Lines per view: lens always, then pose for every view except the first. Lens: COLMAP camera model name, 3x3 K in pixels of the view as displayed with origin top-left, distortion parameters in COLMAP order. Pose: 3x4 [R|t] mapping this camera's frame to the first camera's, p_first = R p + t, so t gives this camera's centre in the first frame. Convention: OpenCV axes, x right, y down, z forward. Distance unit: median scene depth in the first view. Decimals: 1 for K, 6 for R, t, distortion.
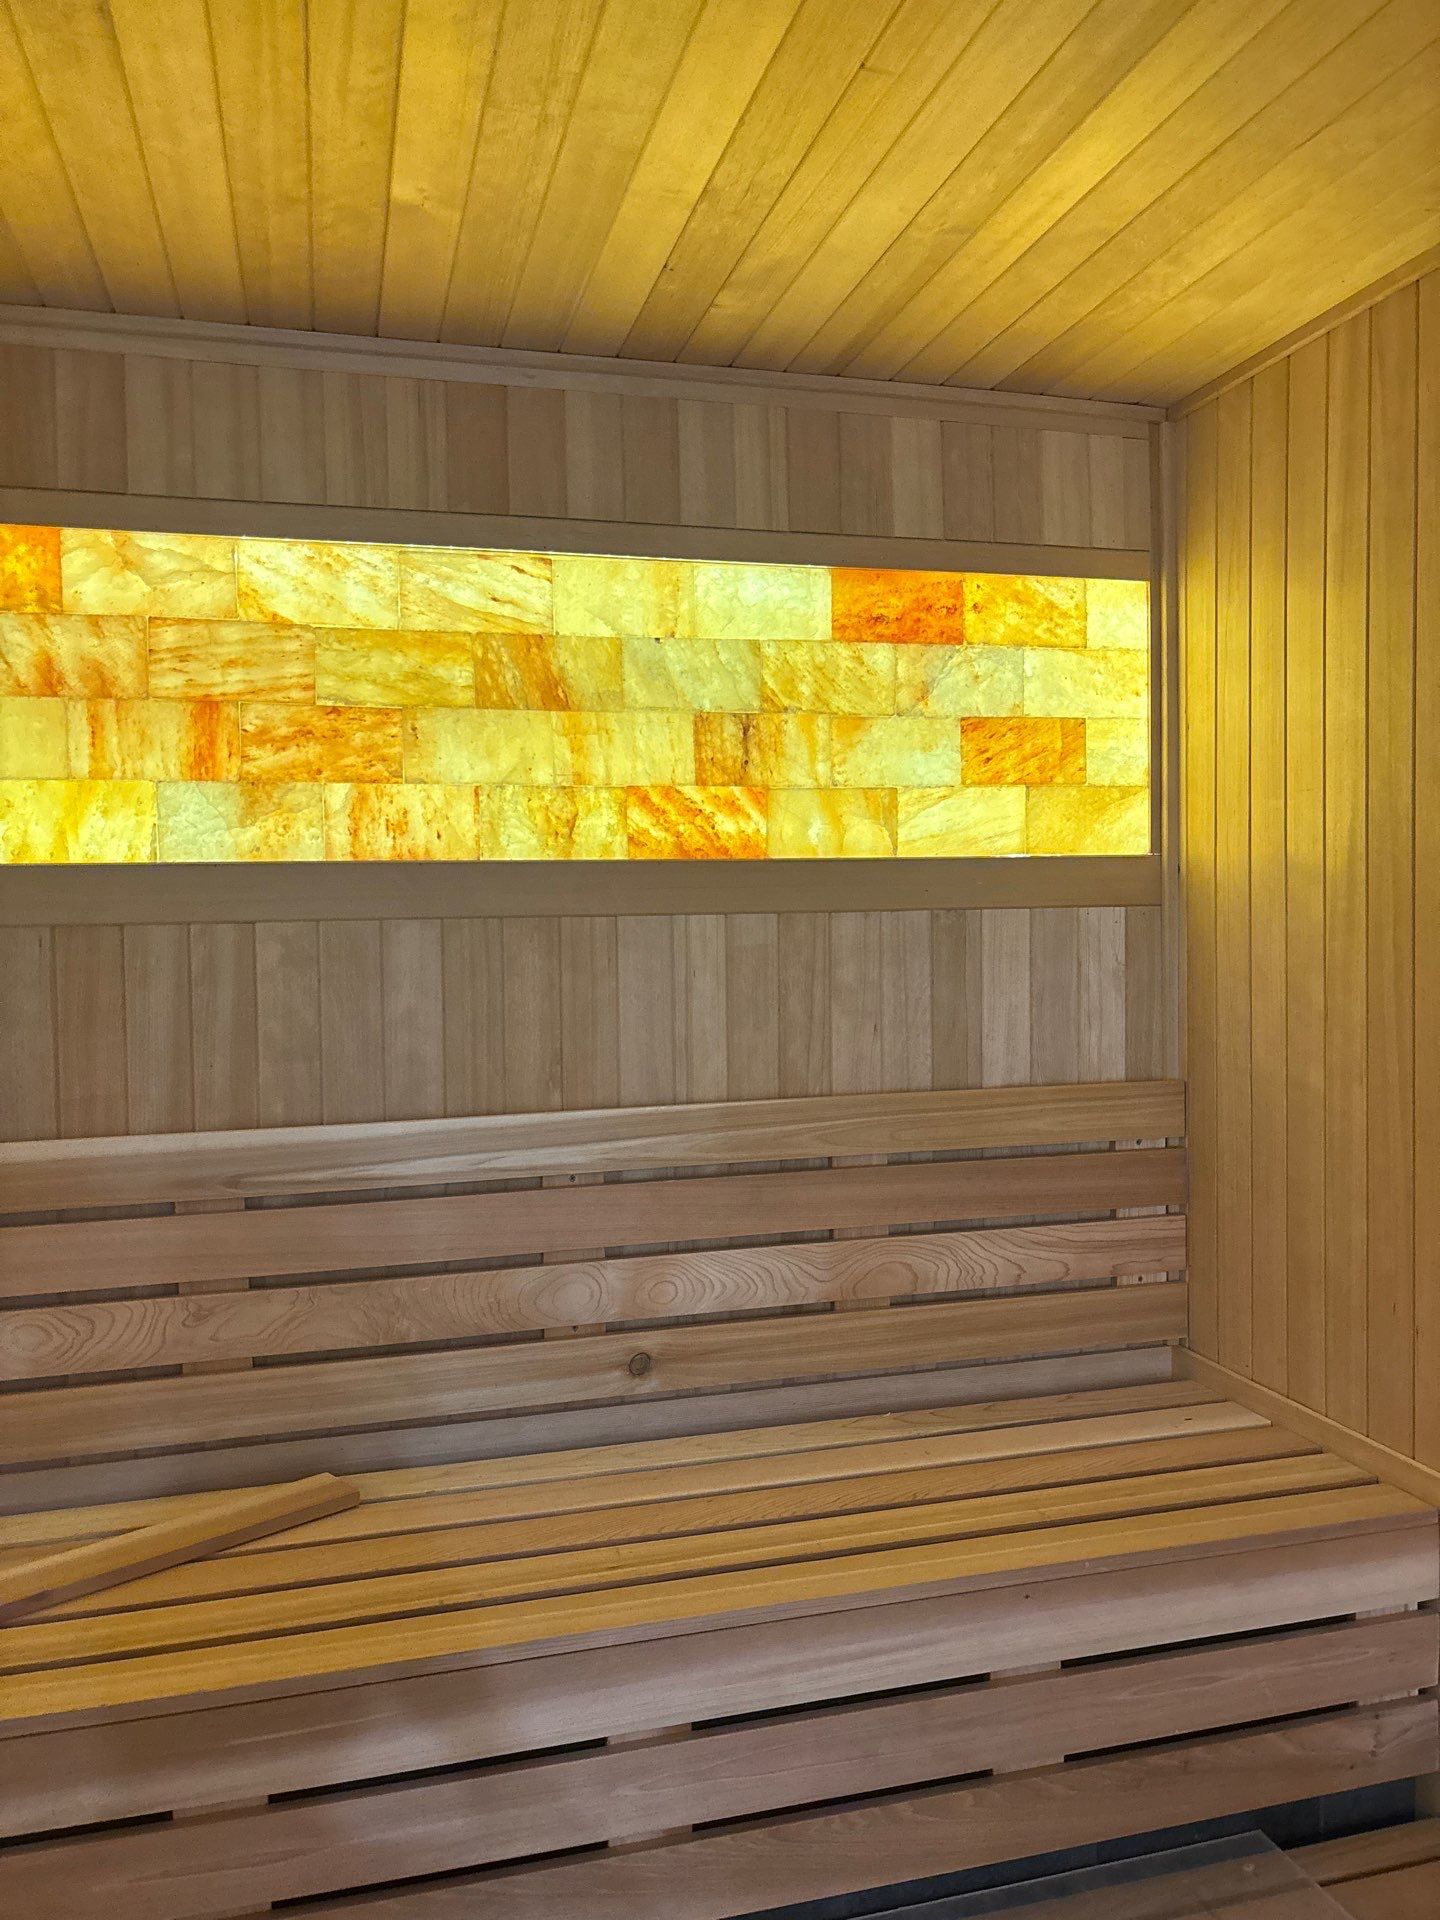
lens RADIAL K [[1414.9, 0, 719.9], [0, 1414.9, 953.6], [0, 0, 1]] dist [0.000998, -0.011696]
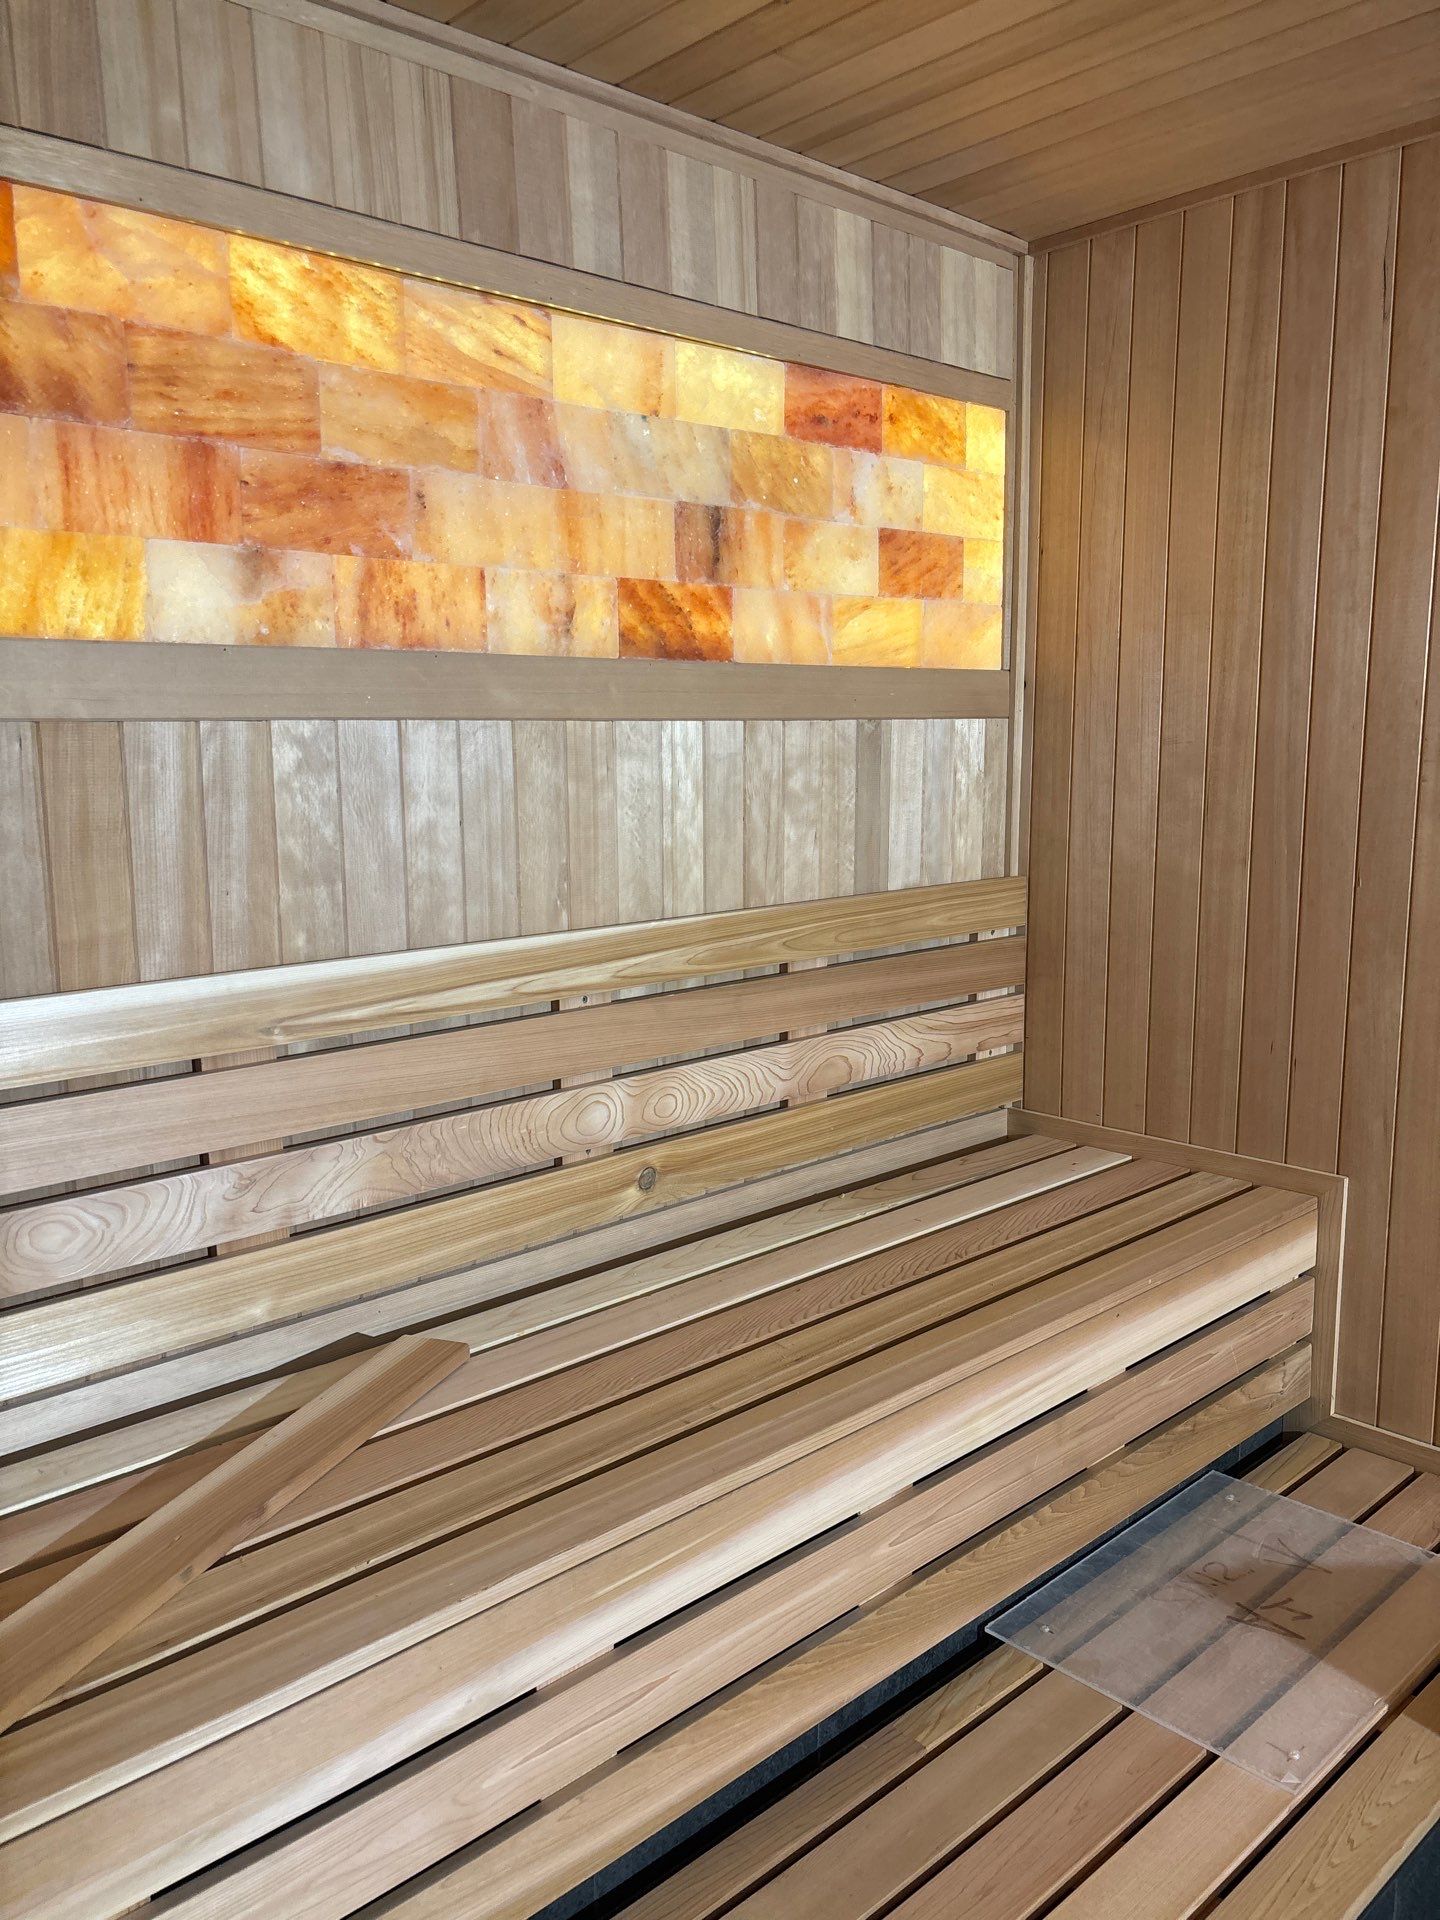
lens RADIAL K [[1411.7, 0, 720.0], [0, 1411.7, 960.0], [0, 0, 1]] dist [0.006172, -0.011268]
pose [[0.895996, -0.064648, 0.439331, -0.442004], [0.011635, 0.992424, 0.122307, 0.018466], [-0.443910, -0.104474, 0.889960, 0.117855]]
